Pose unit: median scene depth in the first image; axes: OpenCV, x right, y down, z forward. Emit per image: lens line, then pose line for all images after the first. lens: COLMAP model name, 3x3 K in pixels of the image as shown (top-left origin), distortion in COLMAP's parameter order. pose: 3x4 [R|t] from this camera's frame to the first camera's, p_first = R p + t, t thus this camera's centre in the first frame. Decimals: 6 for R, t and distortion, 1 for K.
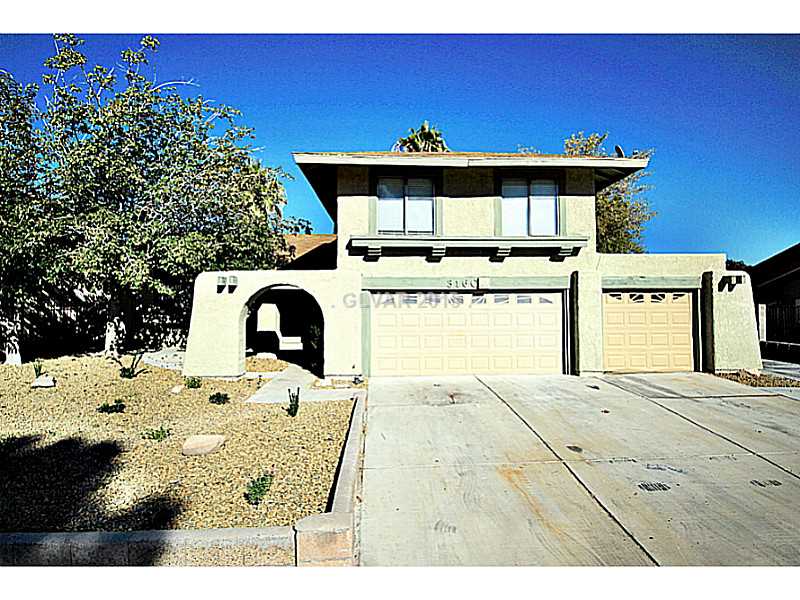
lens RADIAL K [[290.6, 0, 400.0], [0, 290.6, 300.0], [0, 0, 1]] dist [-0.000059, -0.000001]
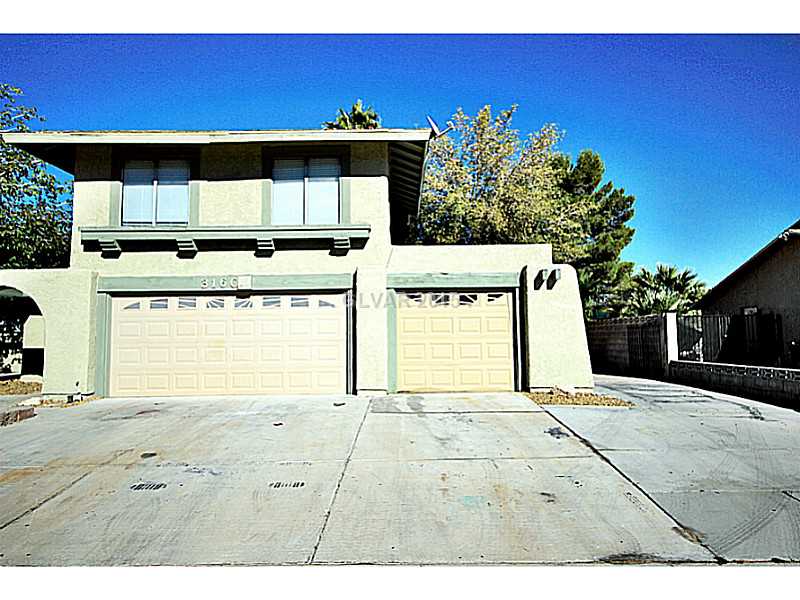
lens RADIAL K [[357.6, 0, 400.0], [0, 357.6, 288.4], [0, 0, 1]] dist [0.000885, 0.000268]
pose [[0.999495, -0.007986, -0.030745, 0.742070], [0.006802, 0.999238, -0.038428, -0.000735], [0.031029, 0.038200, 0.998788, 0.000793]]
